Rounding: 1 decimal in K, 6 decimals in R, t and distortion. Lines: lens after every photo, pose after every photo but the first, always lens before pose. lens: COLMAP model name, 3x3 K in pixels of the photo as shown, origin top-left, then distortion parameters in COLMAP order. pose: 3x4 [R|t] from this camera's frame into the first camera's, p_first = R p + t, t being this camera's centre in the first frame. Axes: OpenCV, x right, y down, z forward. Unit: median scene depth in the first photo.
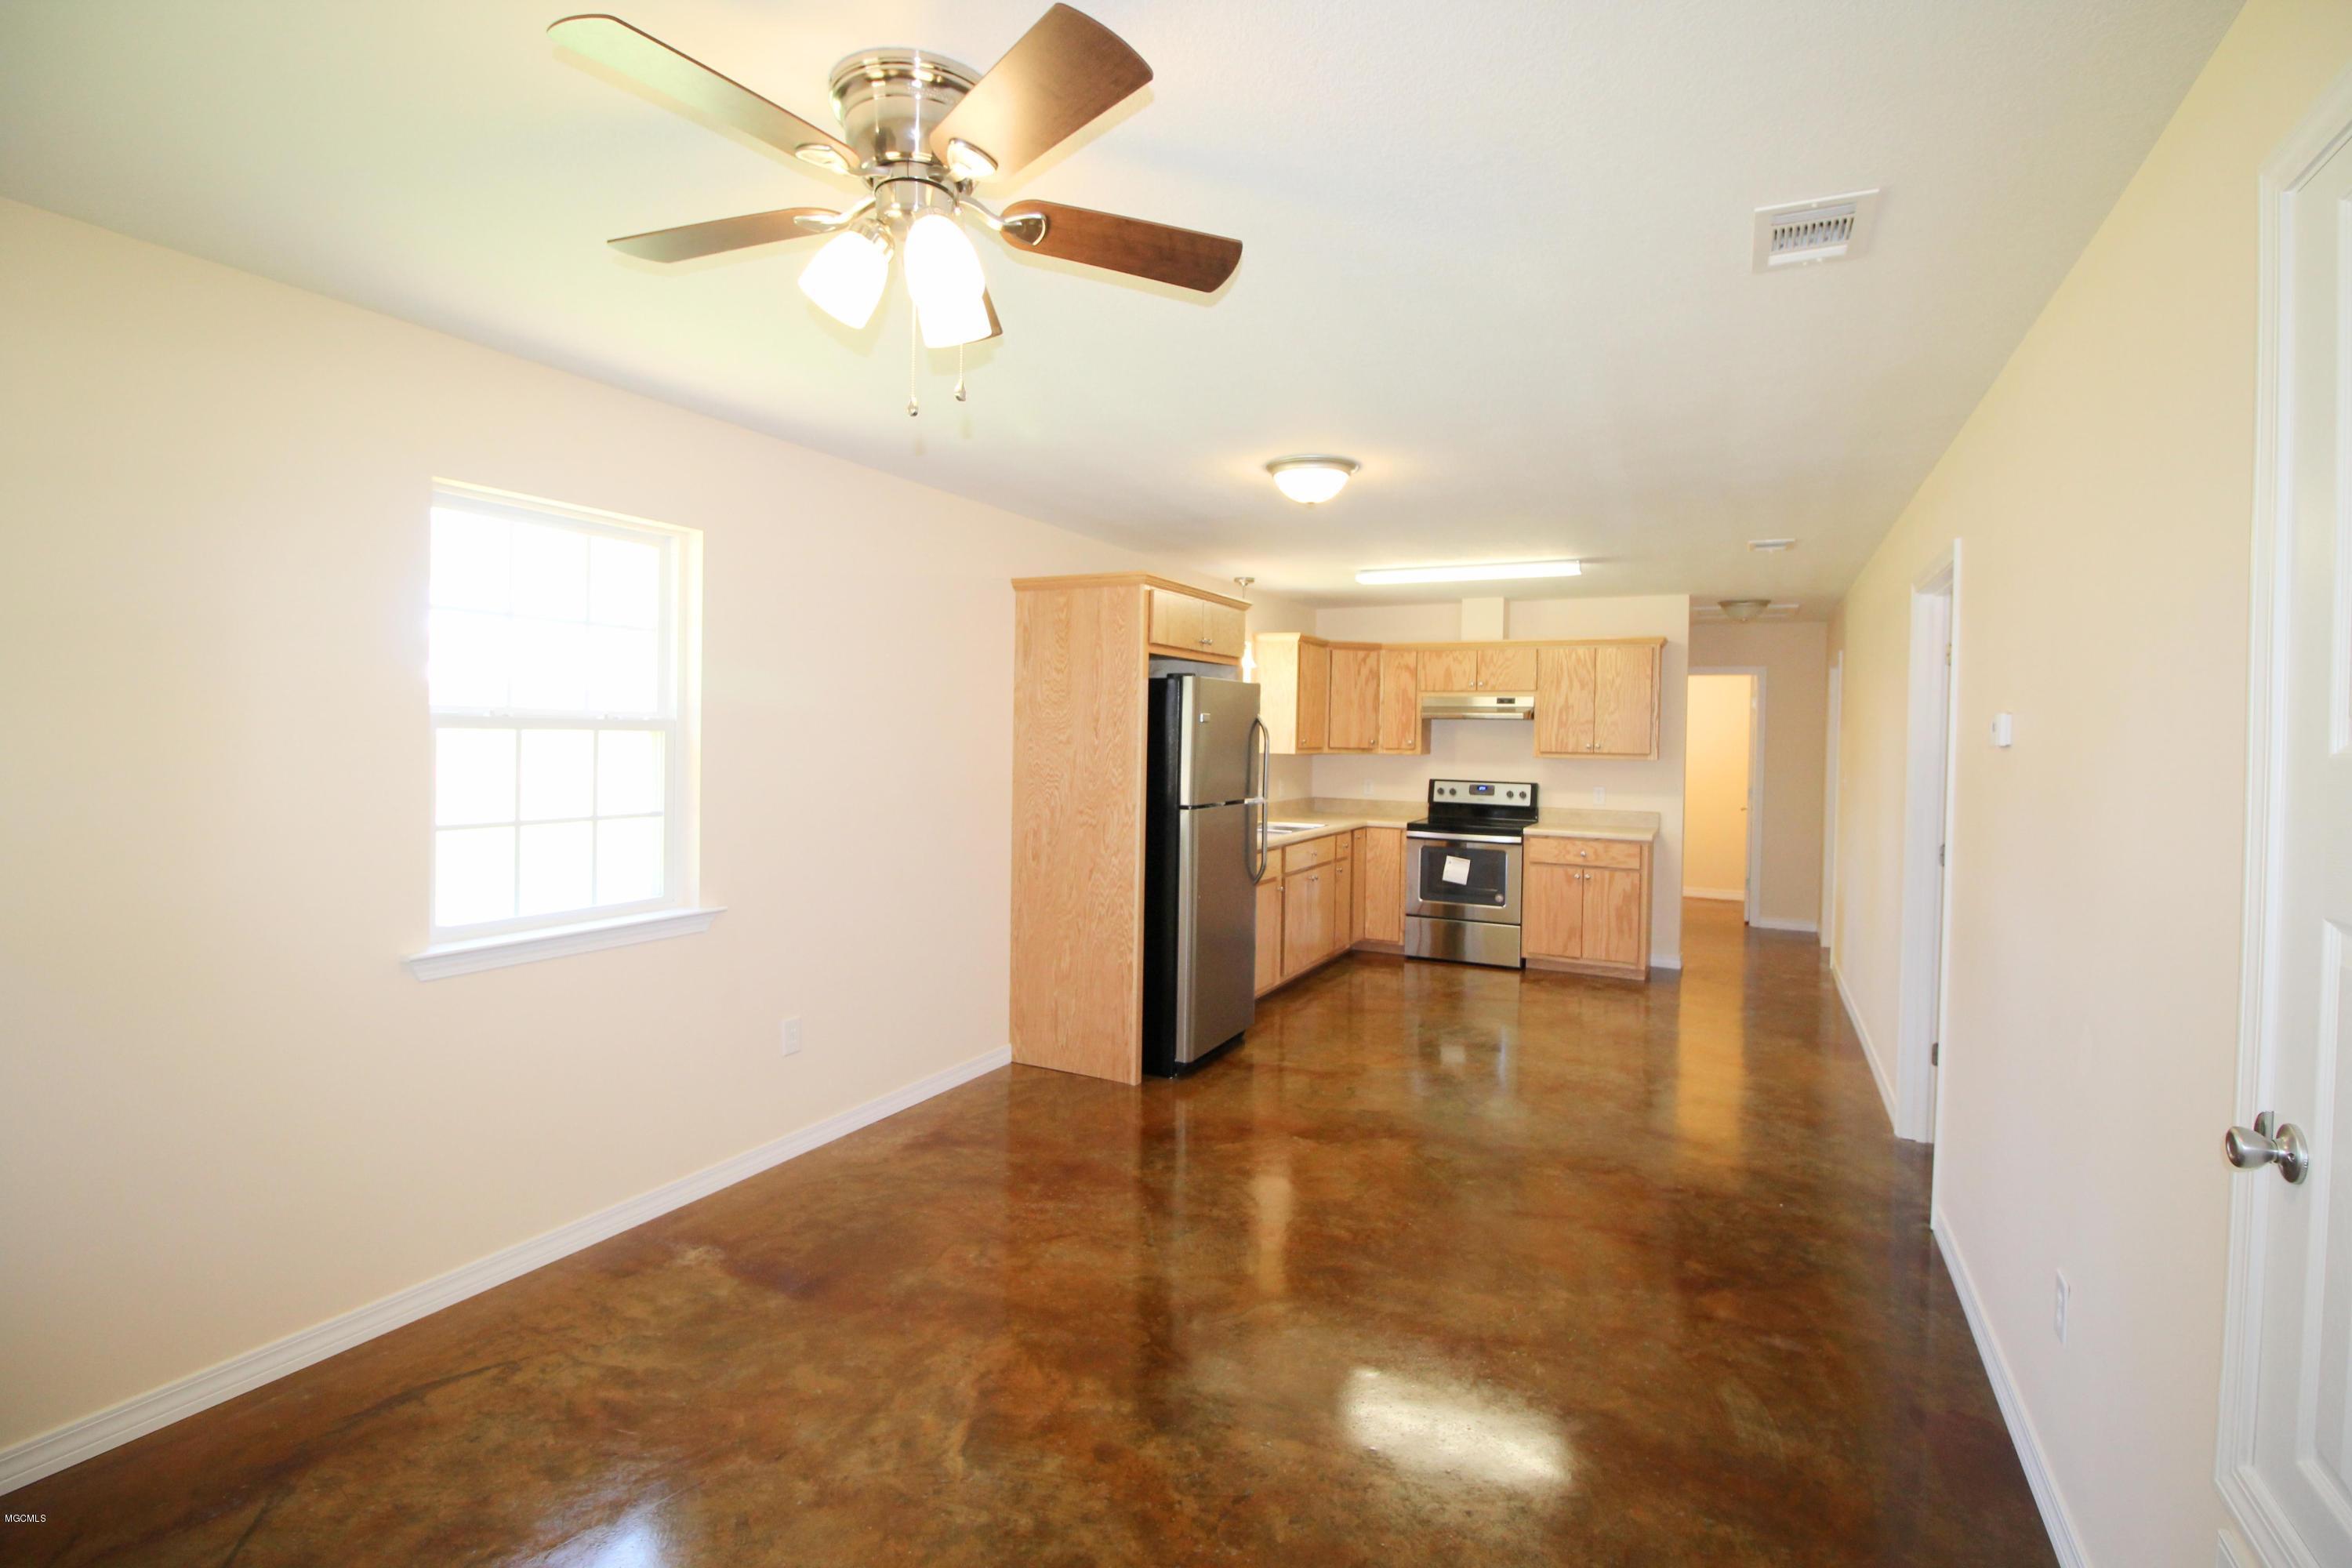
lens RADIAL K [[1094.3, 0, 1180.7], [0, 1094.3, 749.7], [0, 0, 1]] dist [-0.018380, -0.000473]
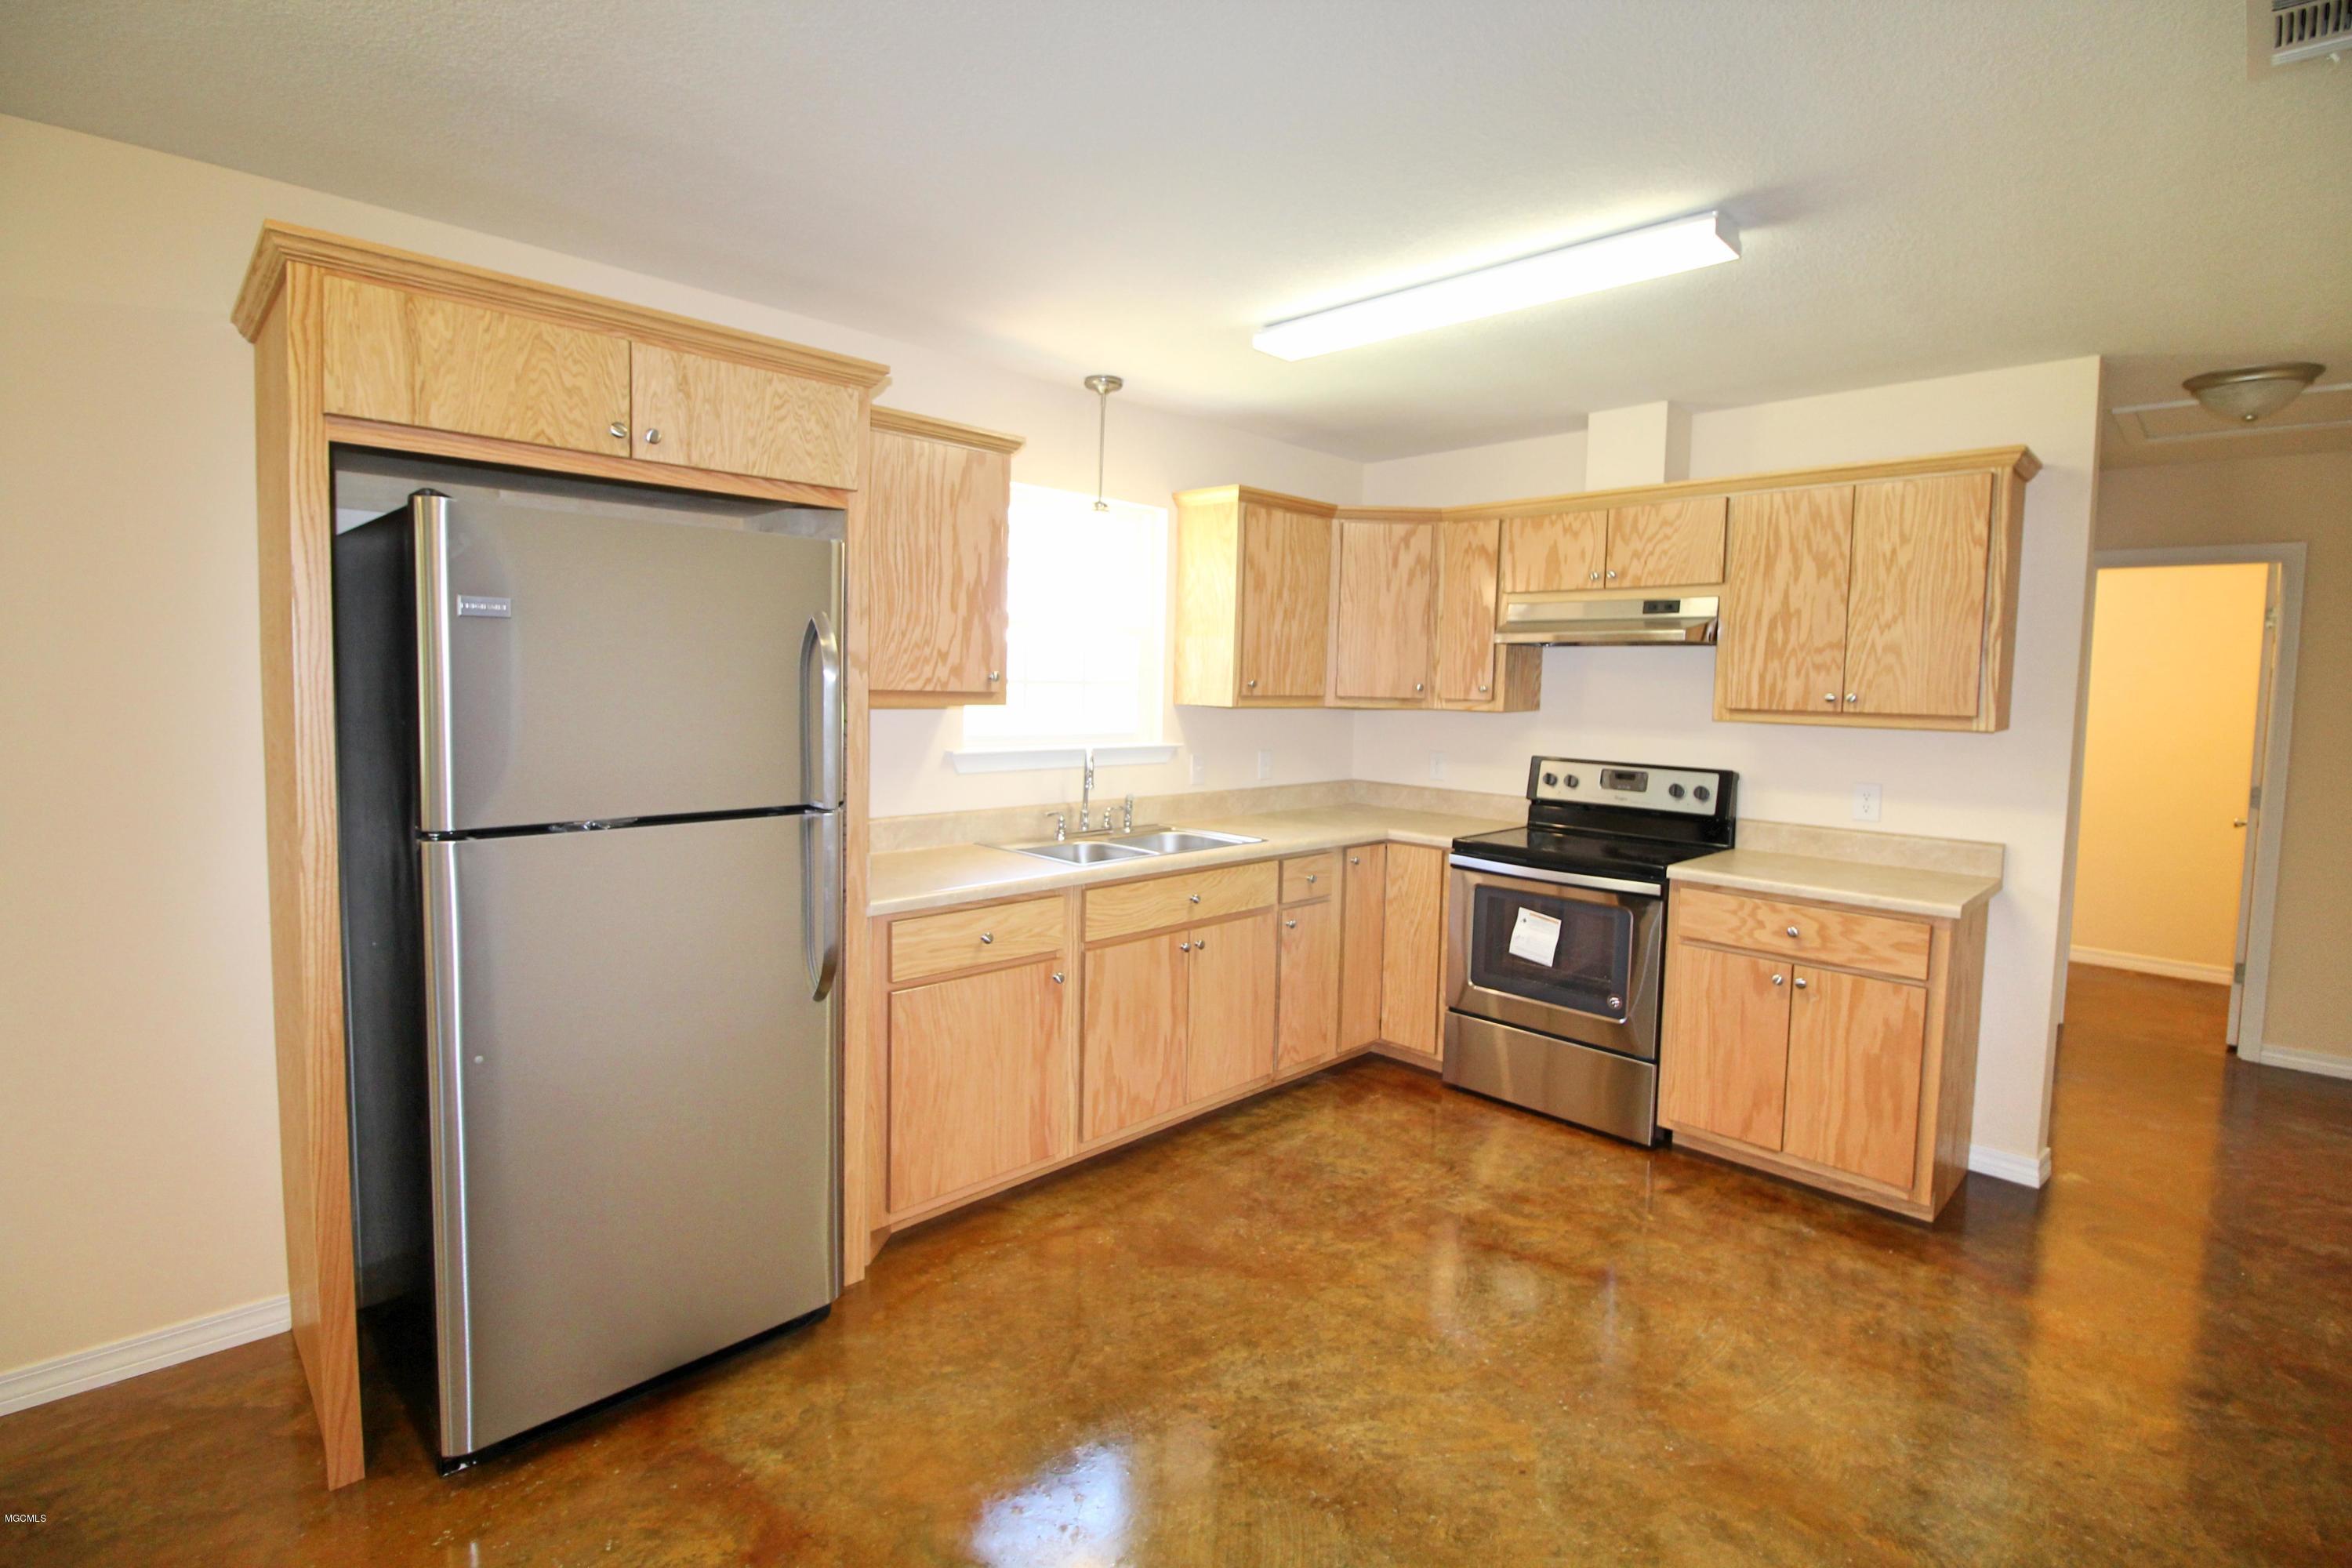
lens RADIAL K [[1094.3, 0, 1180.7], [0, 1094.3, 749.7], [0, 0, 1]] dist [-0.018380, -0.000473]
pose [[0.952046, 0.023267, -0.305068, 0.244530], [-0.010164, 0.998959, 0.044469, 0.001068], [0.305785, -0.039236, 0.951292, 0.457681]]
